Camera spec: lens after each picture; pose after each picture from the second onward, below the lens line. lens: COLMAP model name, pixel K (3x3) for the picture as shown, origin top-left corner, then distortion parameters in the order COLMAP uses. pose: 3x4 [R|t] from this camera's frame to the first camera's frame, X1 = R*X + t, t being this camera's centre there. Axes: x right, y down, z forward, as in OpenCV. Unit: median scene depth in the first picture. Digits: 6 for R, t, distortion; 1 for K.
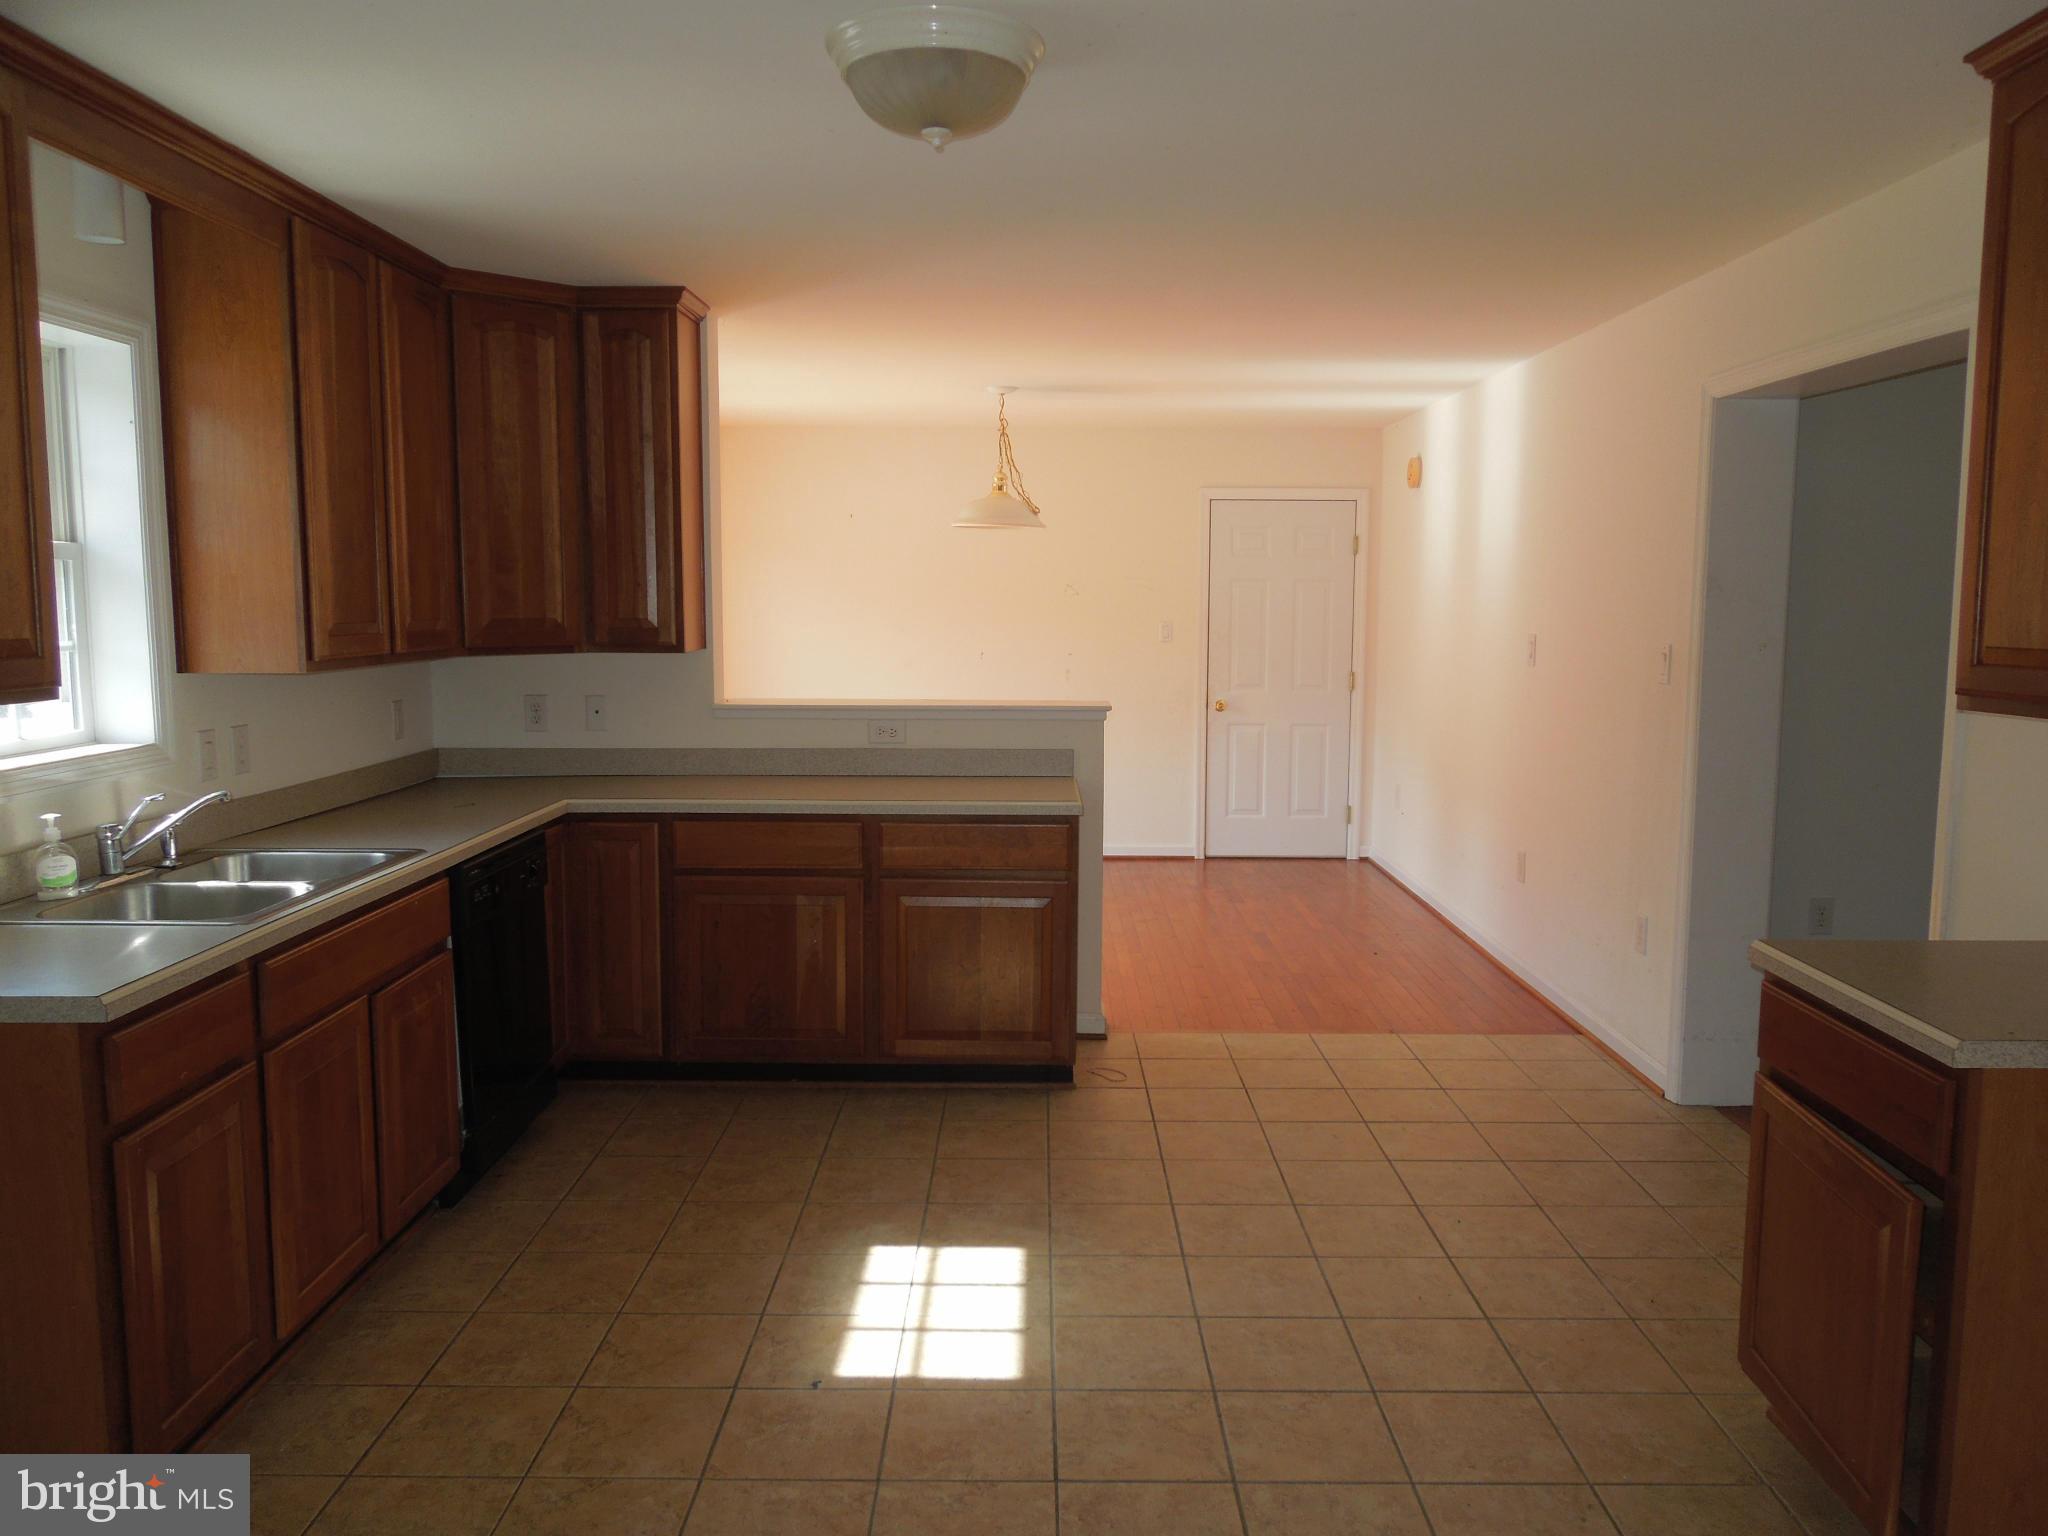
lens RADIAL K [[1562.6, 0, 1018.9], [0, 1562.6, 767.9], [0, 0, 1]] dist [0.009754, 0.006109]
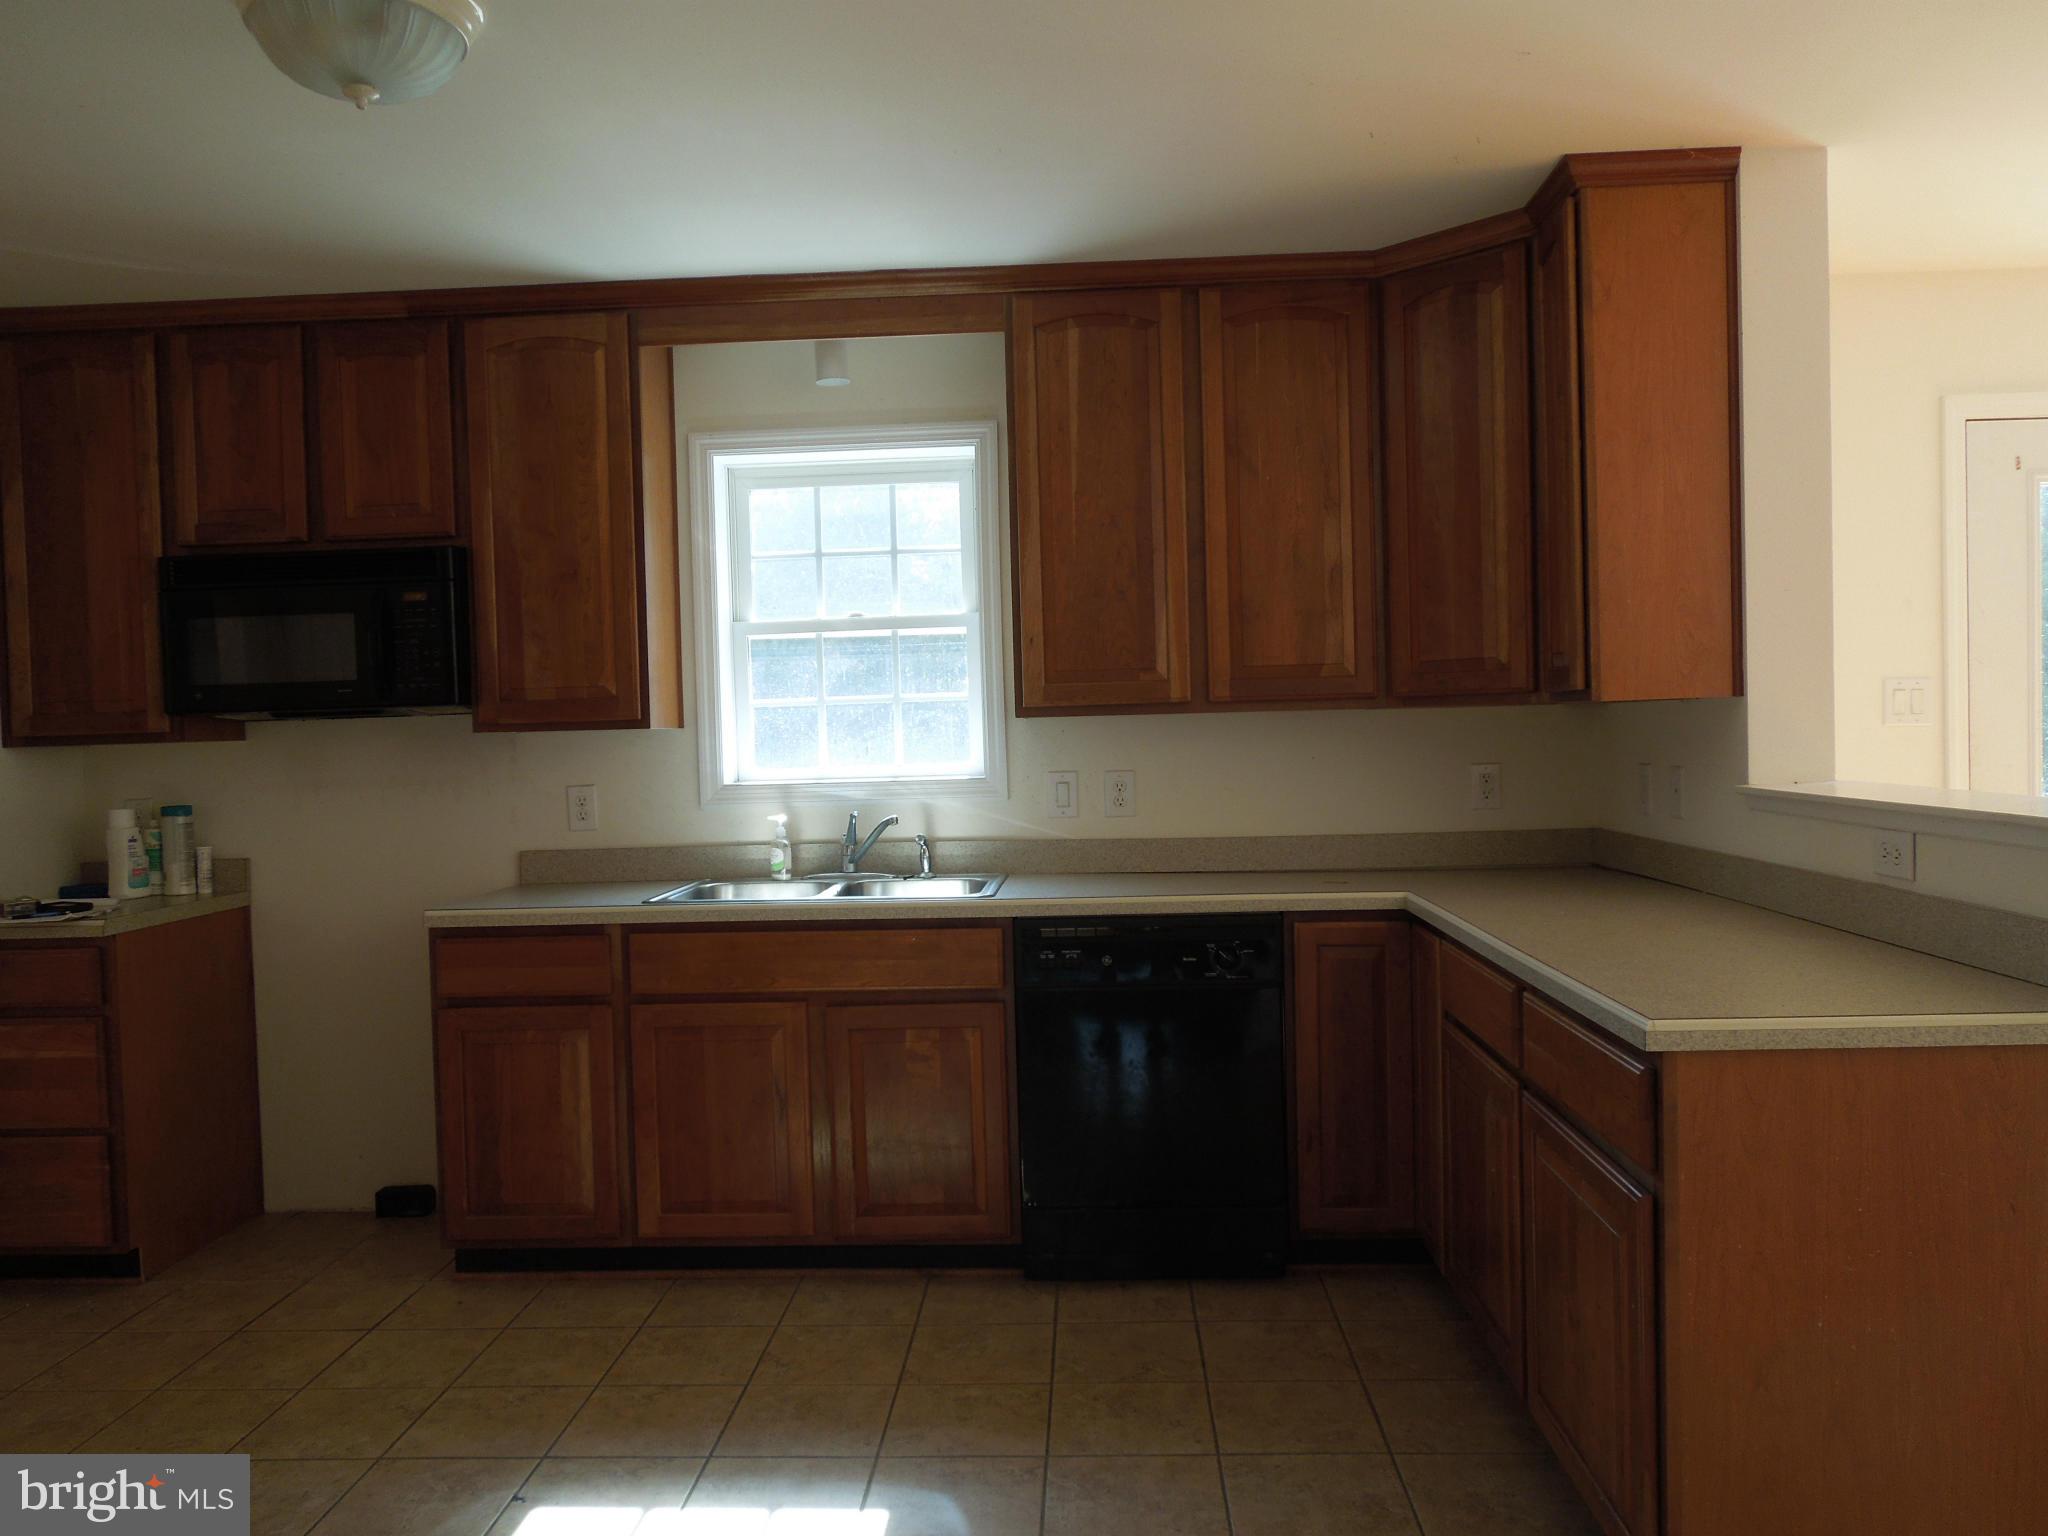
lens RADIAL K [[1562.6, 0, 1019.9], [0, 1562.6, 772.1], [0, 0, 1]] dist [0.009754, 0.006109]
pose [[-0.042590, 0.032057, -0.998578, 0.541622], [-0.081907, 0.996009, 0.035468, -0.056388], [0.995730, 0.083301, -0.039794, 0.936944]]
